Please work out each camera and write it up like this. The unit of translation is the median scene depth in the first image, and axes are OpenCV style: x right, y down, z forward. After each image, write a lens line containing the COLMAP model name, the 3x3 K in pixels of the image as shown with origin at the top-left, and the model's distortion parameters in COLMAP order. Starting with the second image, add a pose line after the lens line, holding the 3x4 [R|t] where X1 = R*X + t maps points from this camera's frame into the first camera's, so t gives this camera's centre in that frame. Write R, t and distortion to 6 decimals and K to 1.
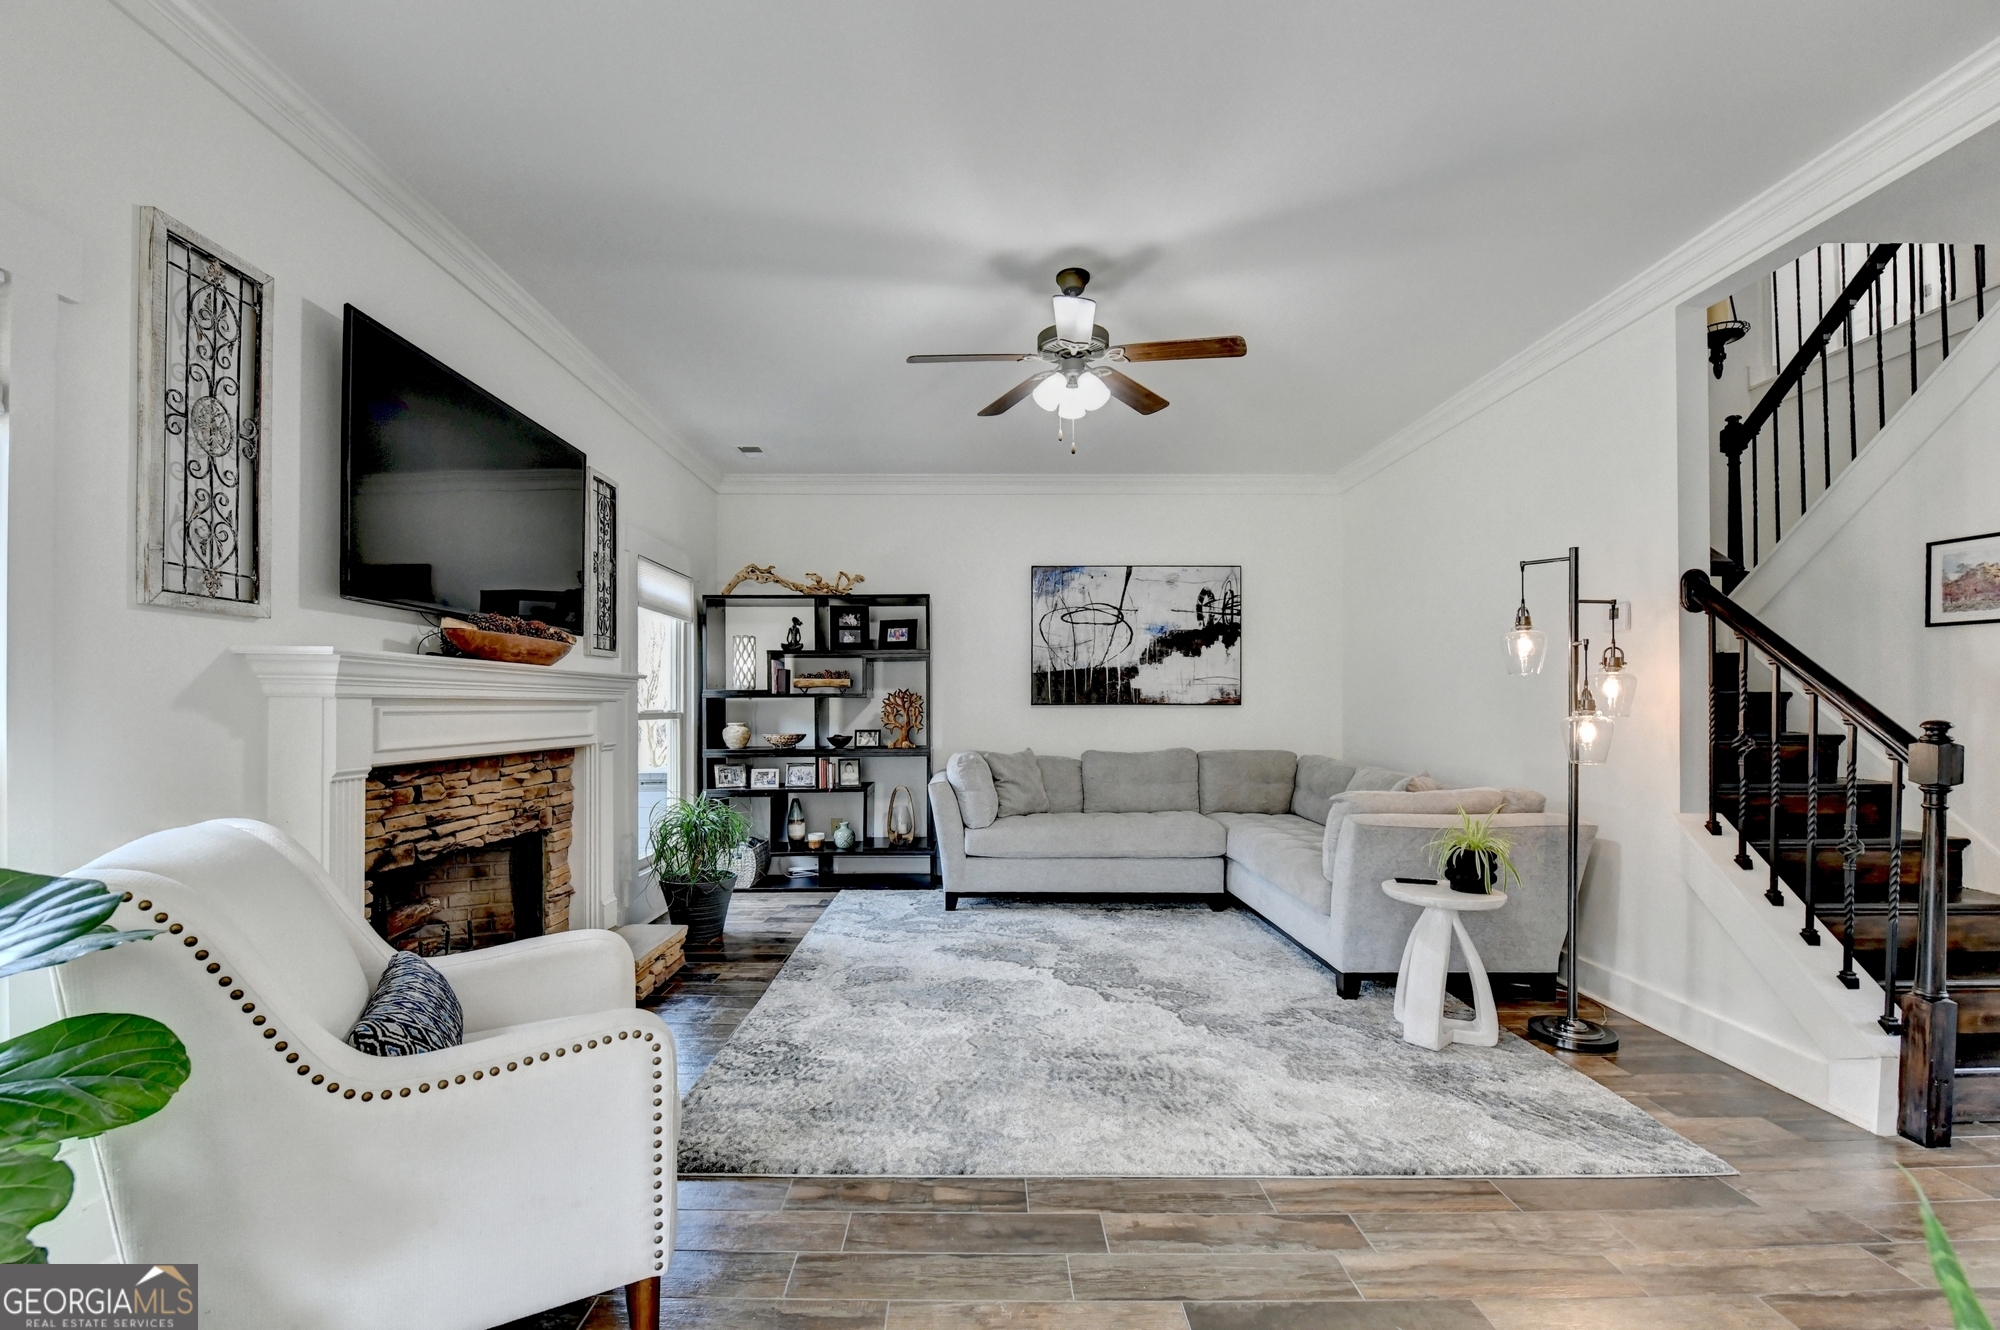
lens RADIAL K [[819.2, 0, 962.5], [0, 819.2, 690.3], [0, 0, 1]] dist [-0.024473, -0.000470]
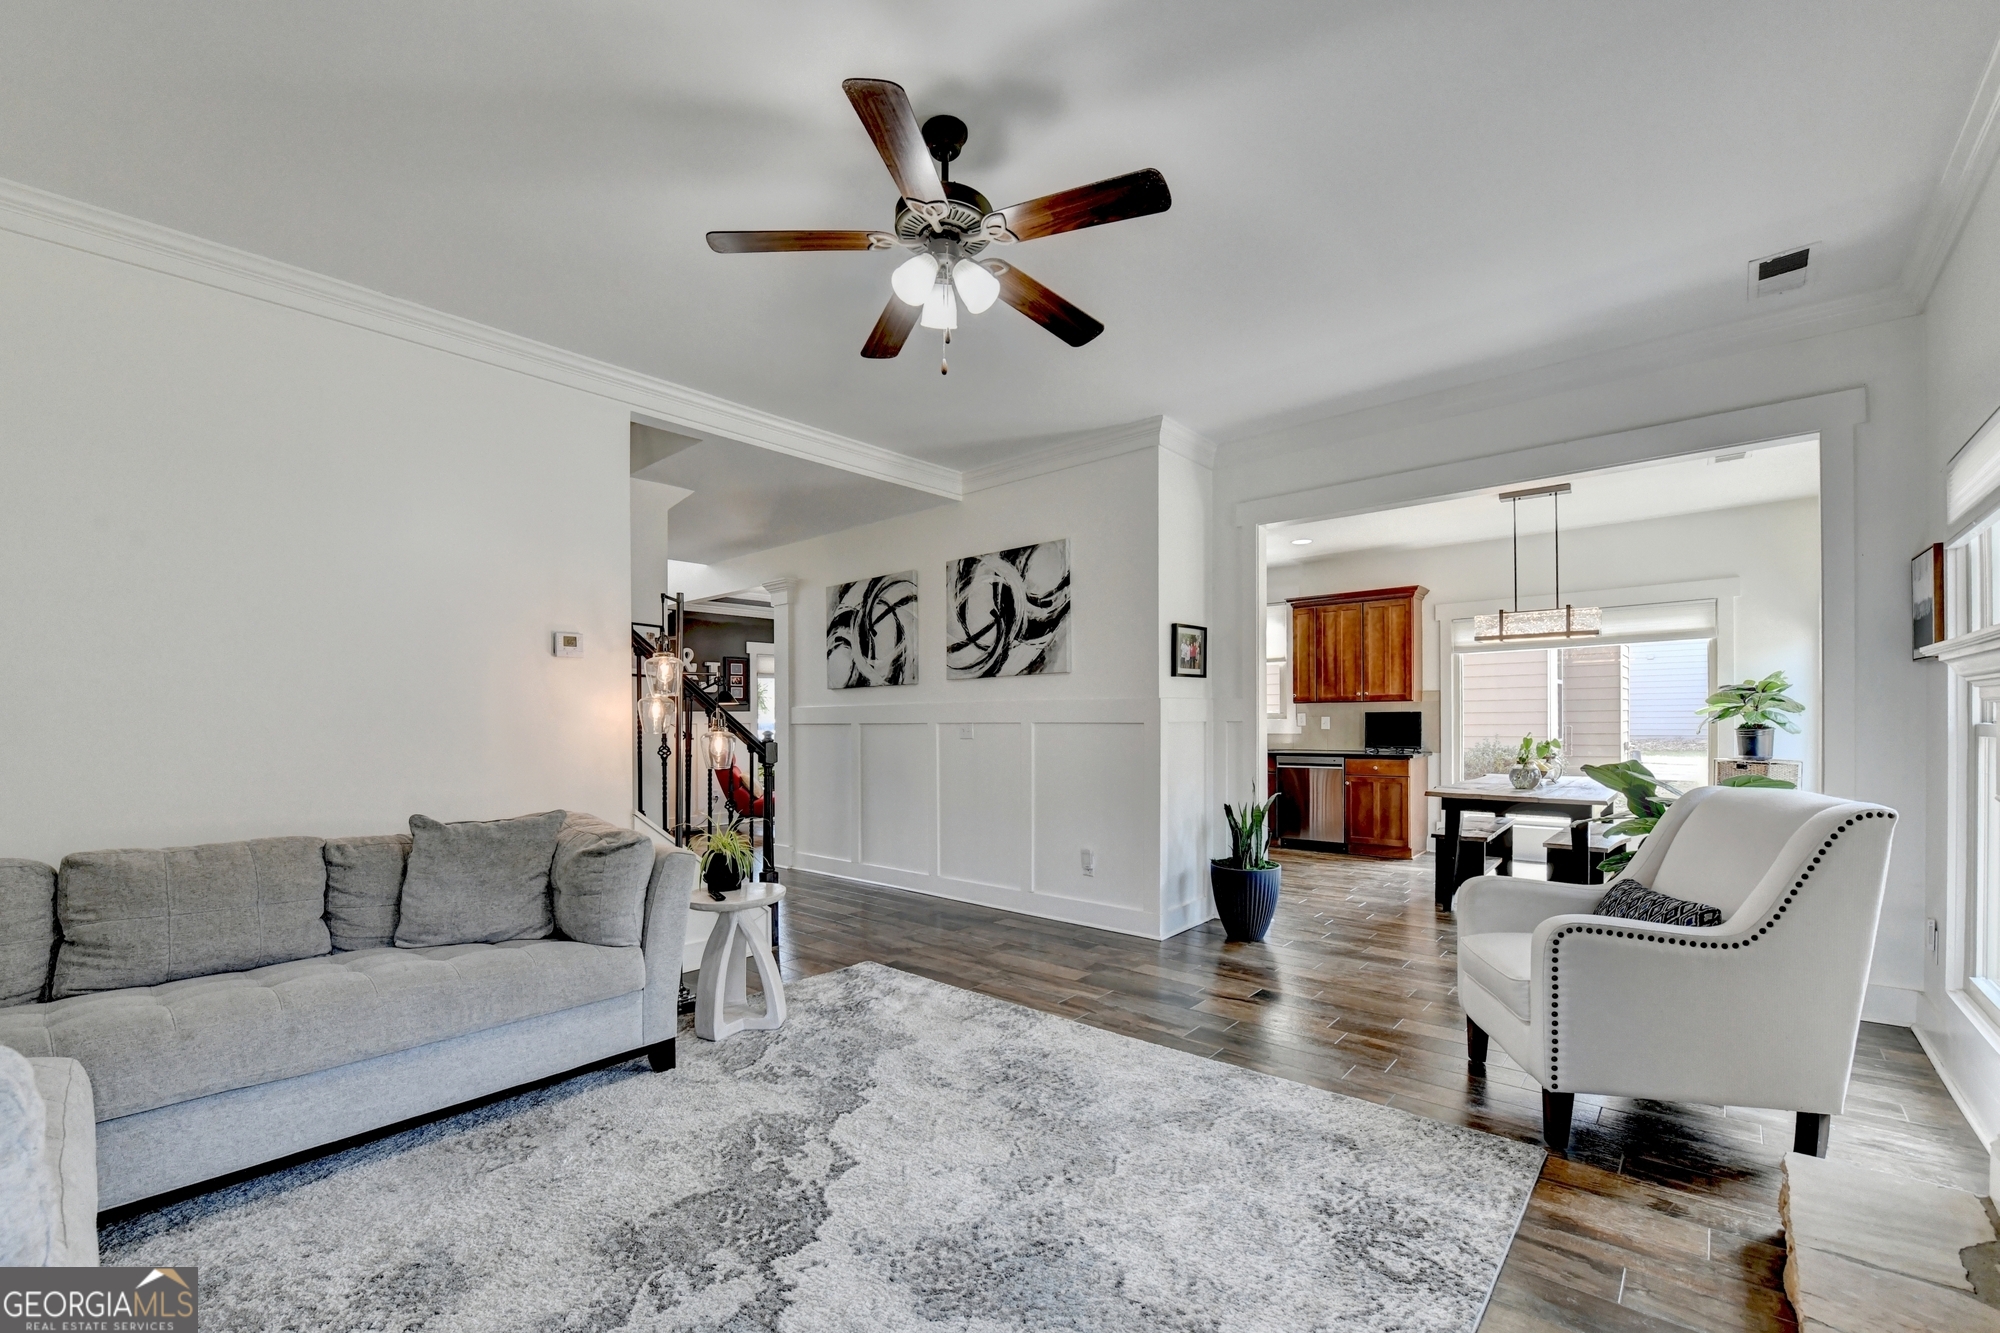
lens RADIAL K [[841.5, 0, 1003.1], [0, 841.5, 719.1], [0, 0, 1]] dist [-0.017655, -0.000572]
pose [[-0.774685, 0.004891, 0.632329, -0.330501], [-0.005331, 0.999884, -0.014264, 0.025075], [-0.632325, -0.014421, -0.774569, 1.374555]]
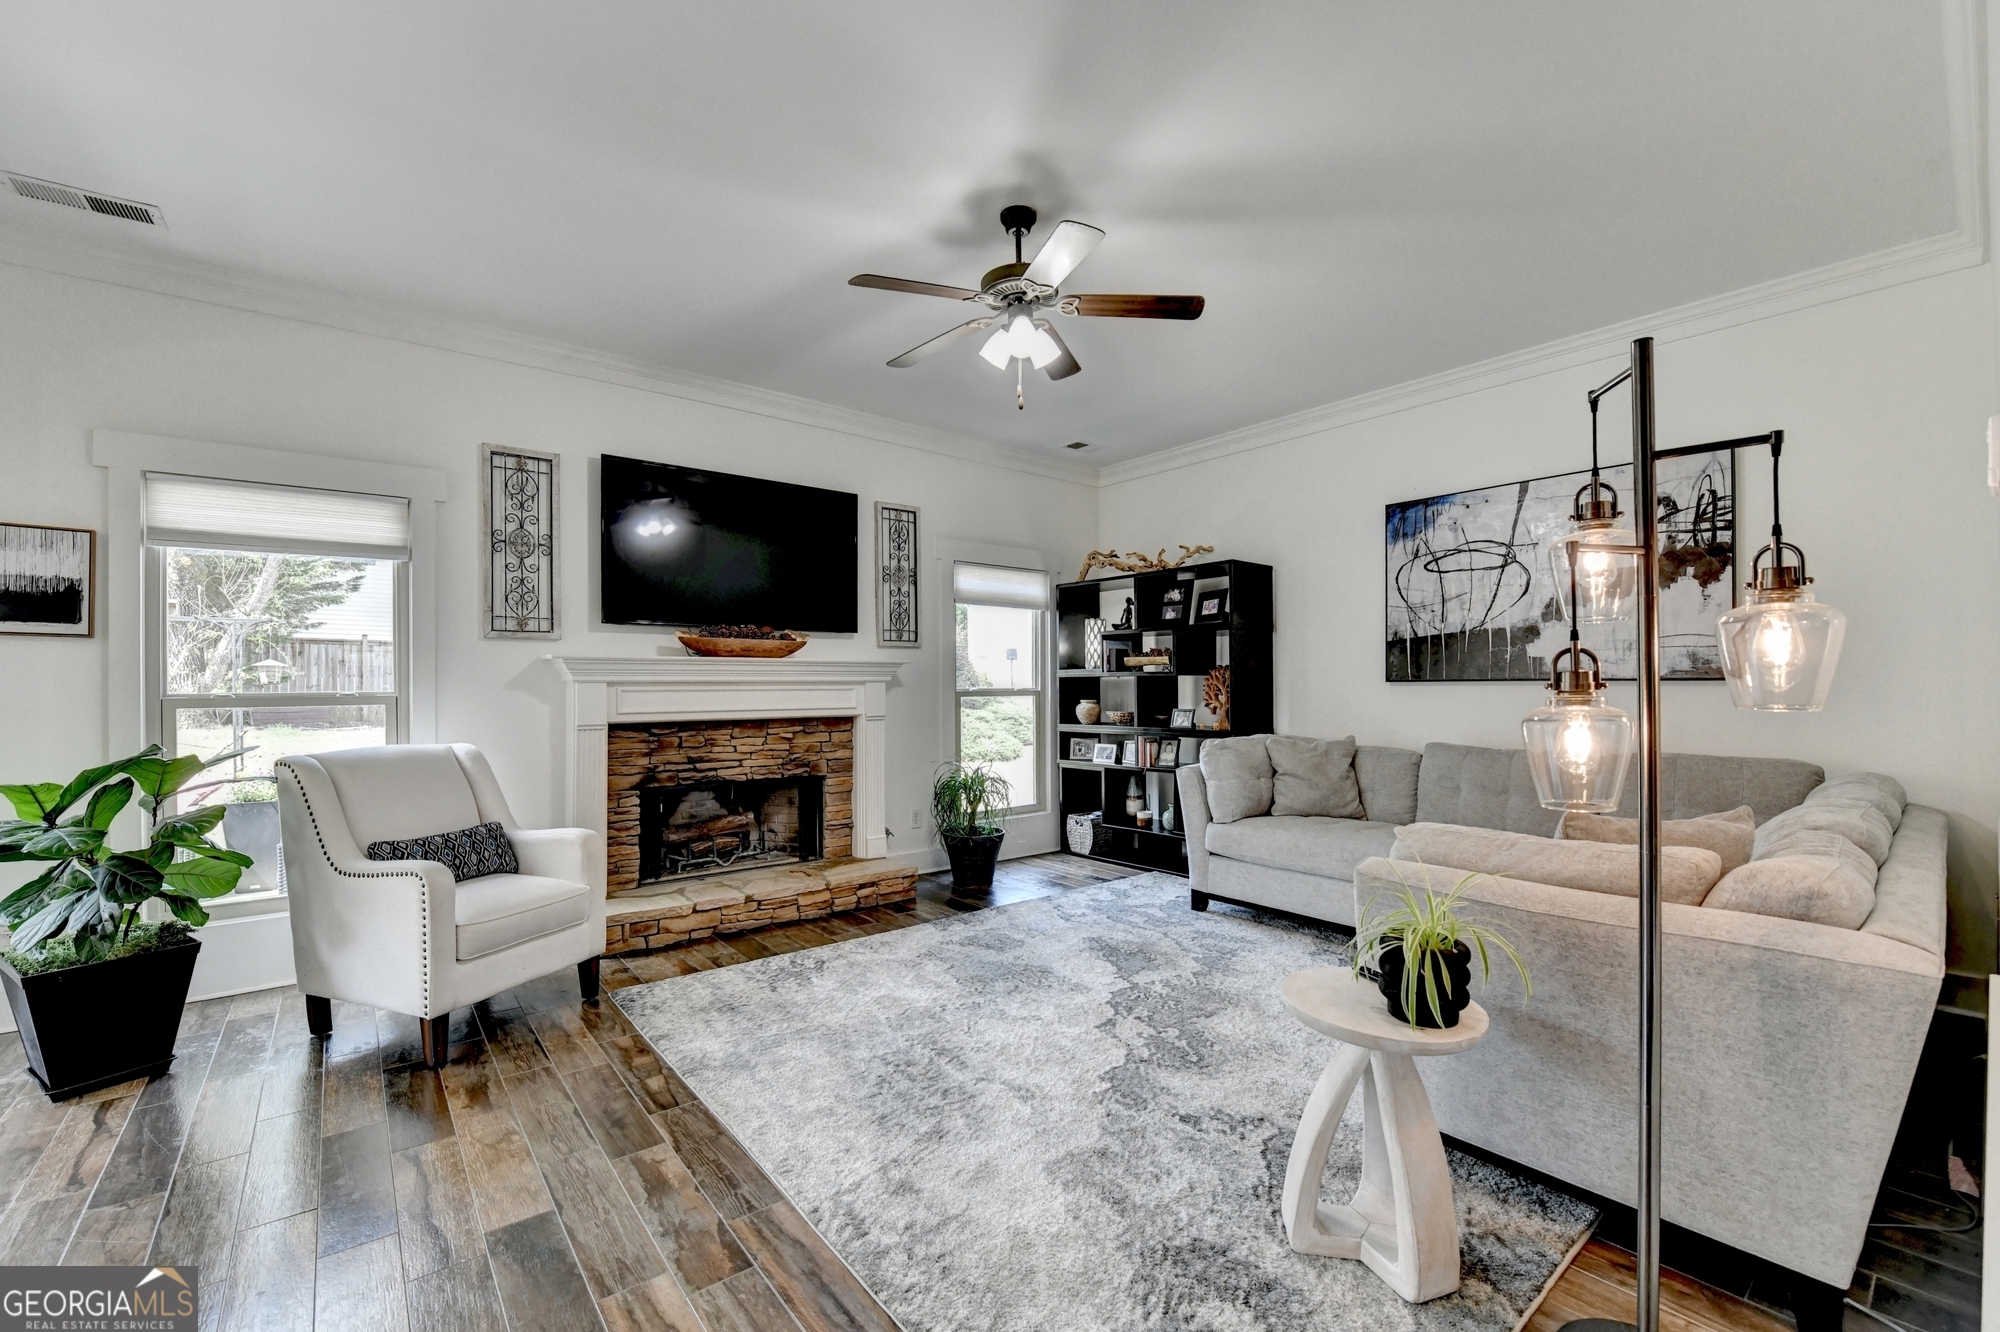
lens RADIAL K [[805.1, 0, 987.4], [0, 805.1, 669.4], [0, 0, 1]] dist [-0.016560, -0.001237]
pose [[0.640109, -0.017167, -0.768092, 0.715899], [0.019388, 0.999793, -0.006188, 0.005650], [0.768039, -0.010931, 0.640309, 0.351535]]
